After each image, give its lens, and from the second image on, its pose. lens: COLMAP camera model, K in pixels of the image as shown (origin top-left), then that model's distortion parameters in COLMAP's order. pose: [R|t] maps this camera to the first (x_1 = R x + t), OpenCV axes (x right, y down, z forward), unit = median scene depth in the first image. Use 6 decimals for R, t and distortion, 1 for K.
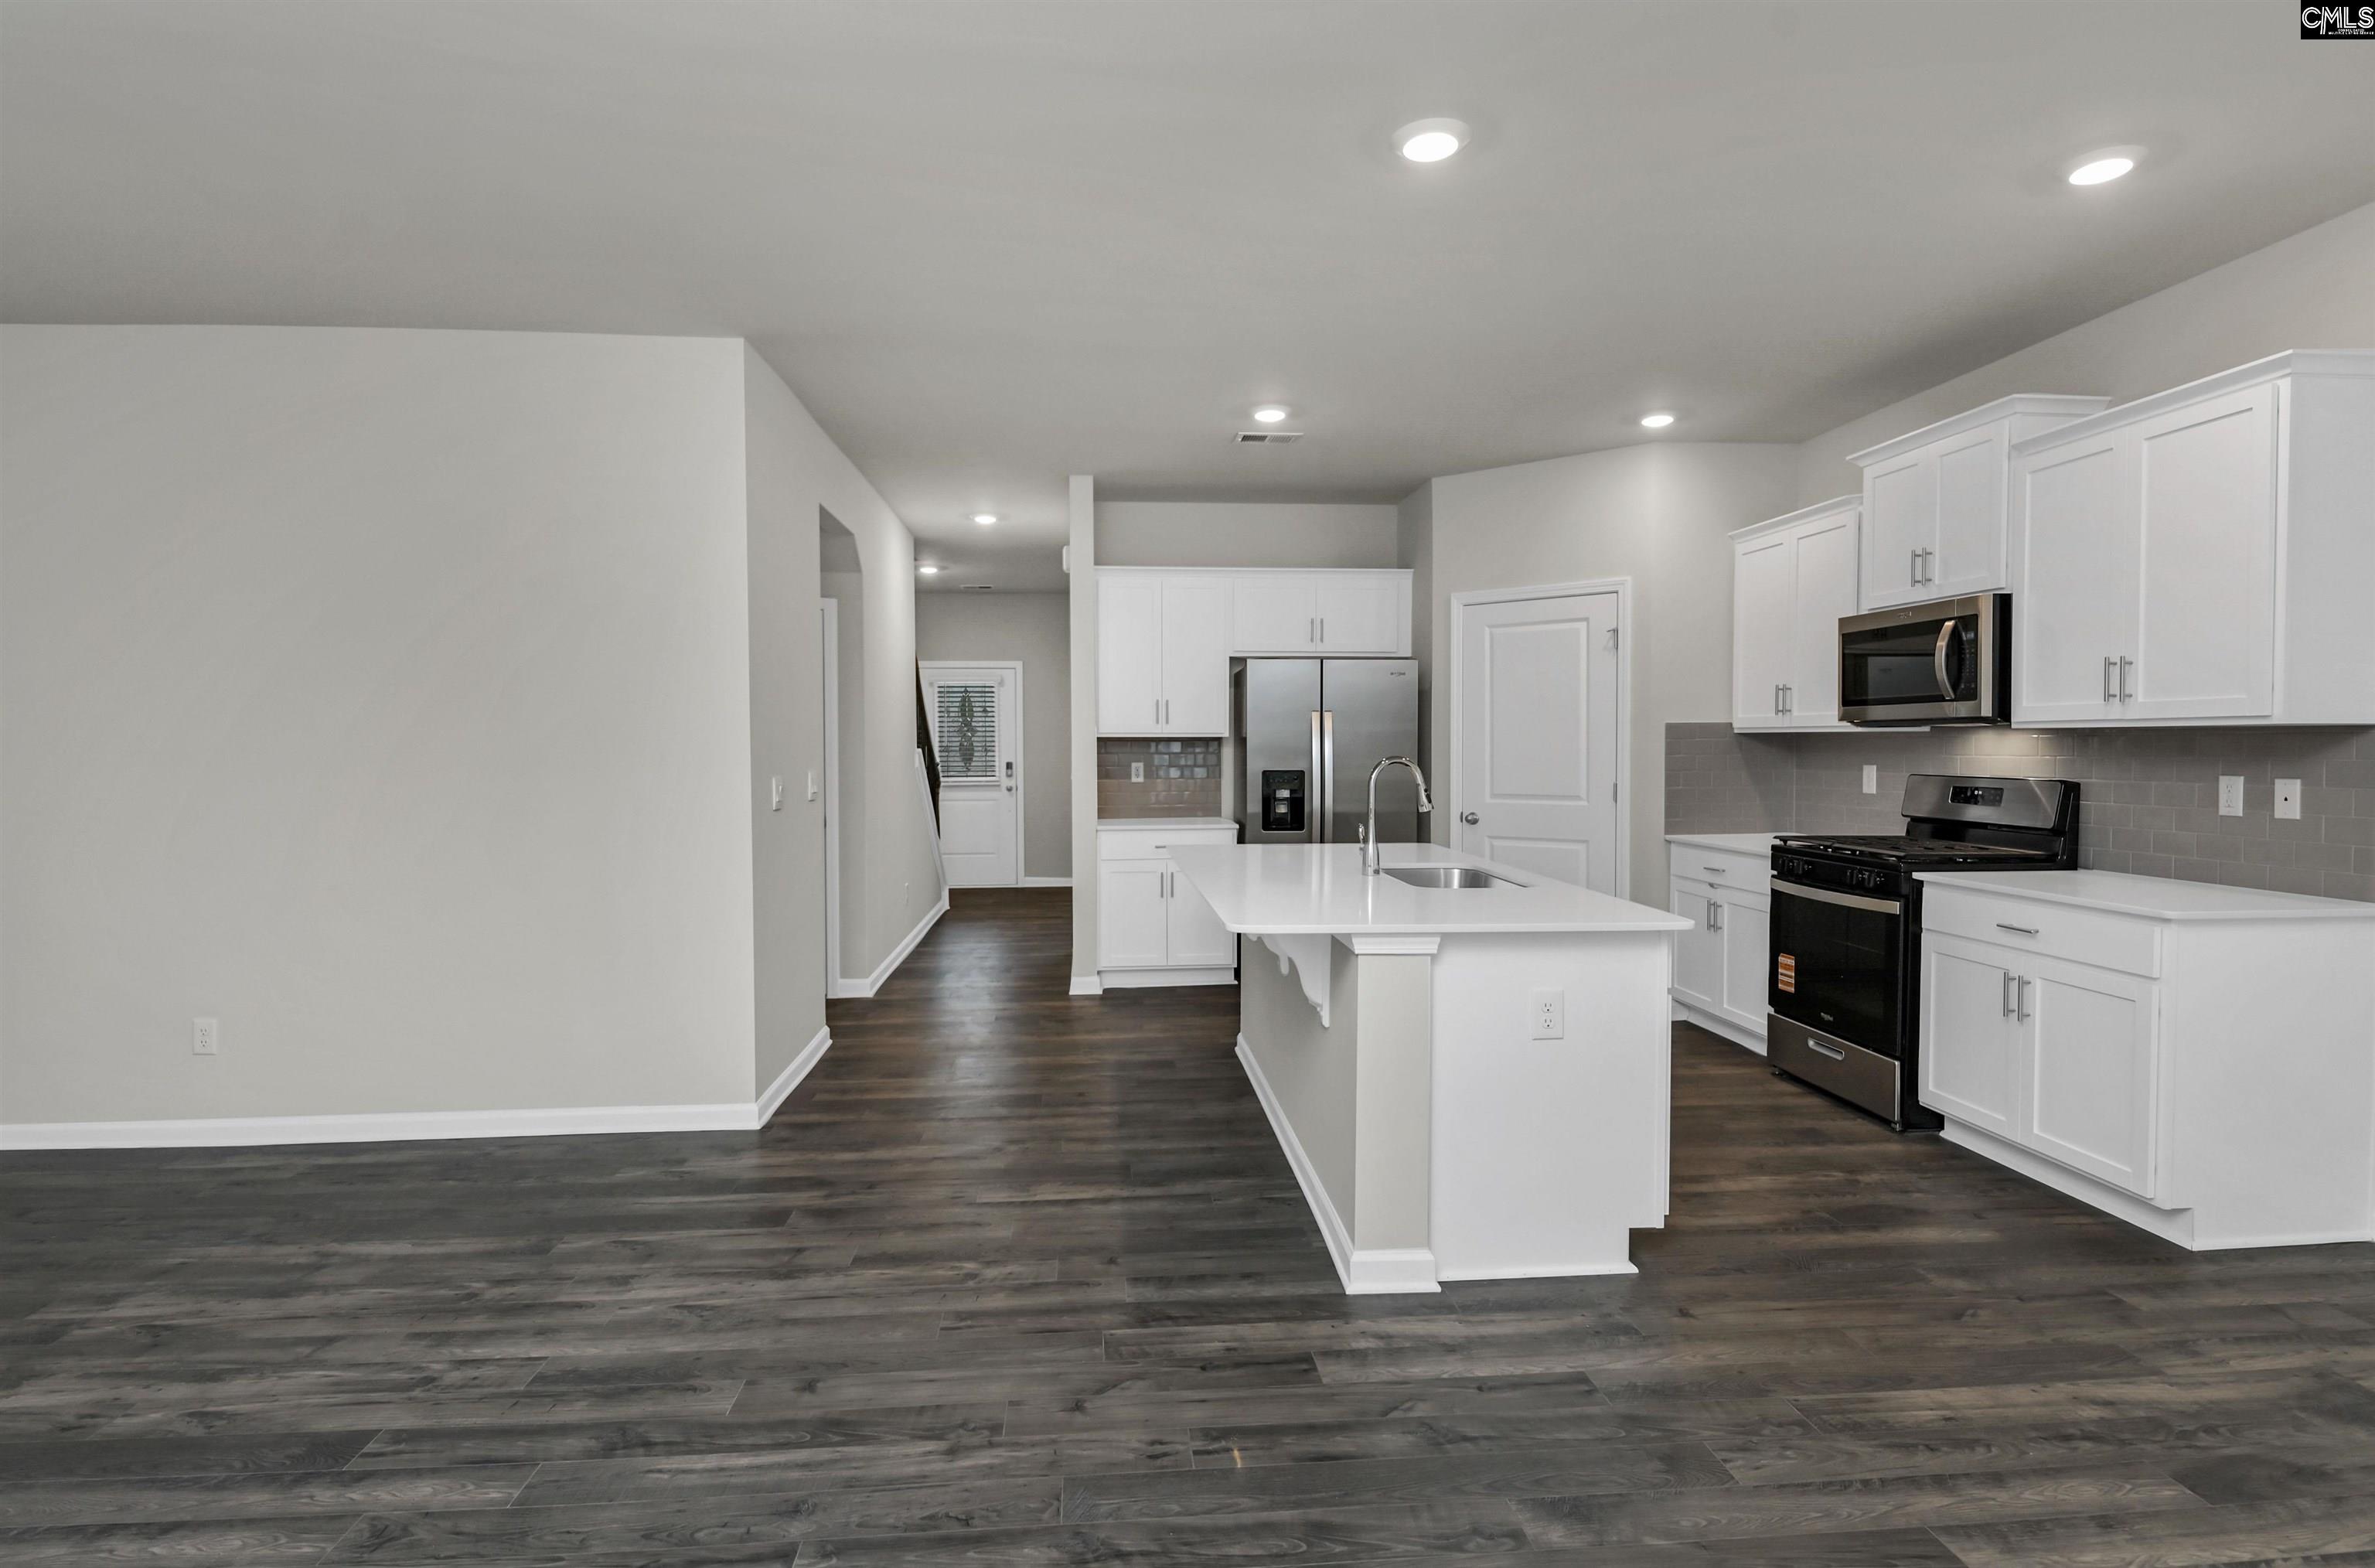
lens RADIAL K [[1251.6, 0, 1195.0], [0, 1251.6, 785.3], [0, 0, 1]] dist [0.004855, -0.005705]
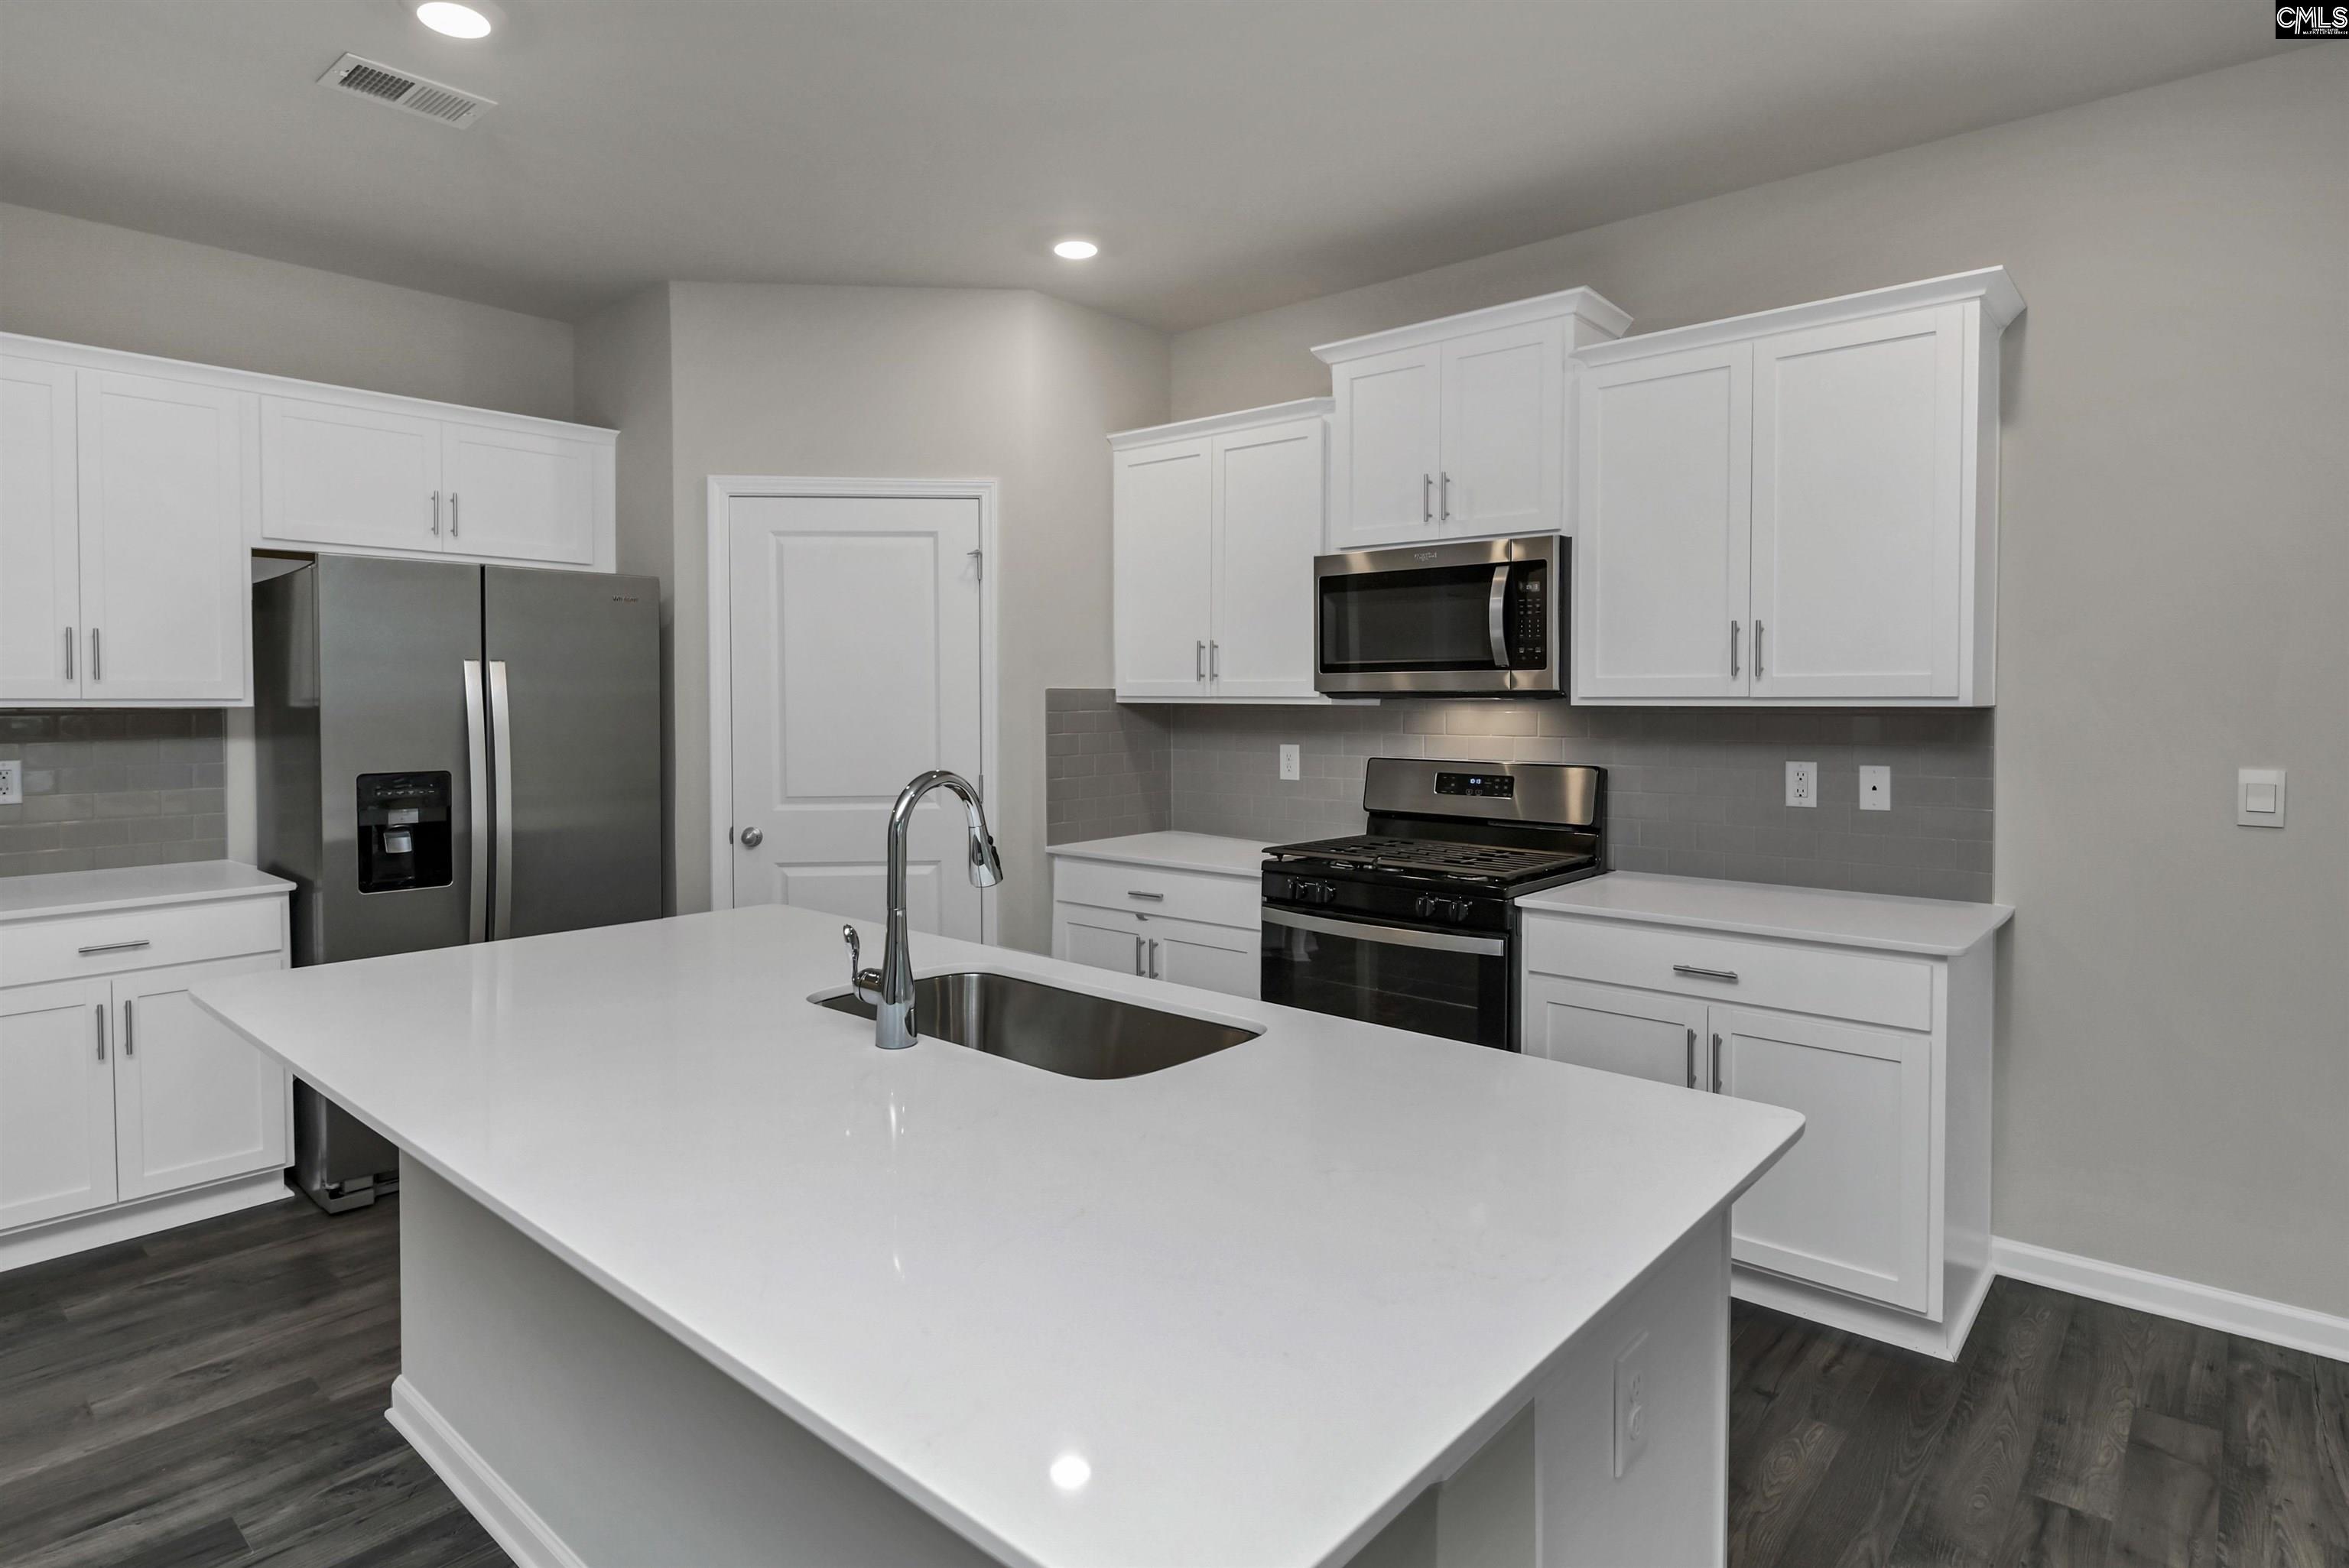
lens RADIAL K [[1237.8, 0, 1154.4], [0, 1237.8, 725.6], [0, 0, 1]] dist [0.004855, -0.005705]
pose [[0.718935, -0.012162, 0.694971, -0.080403], [0.019777, 0.999800, -0.002962, -0.029849], [-0.694796, 0.015874, 0.719032, 0.523237]]
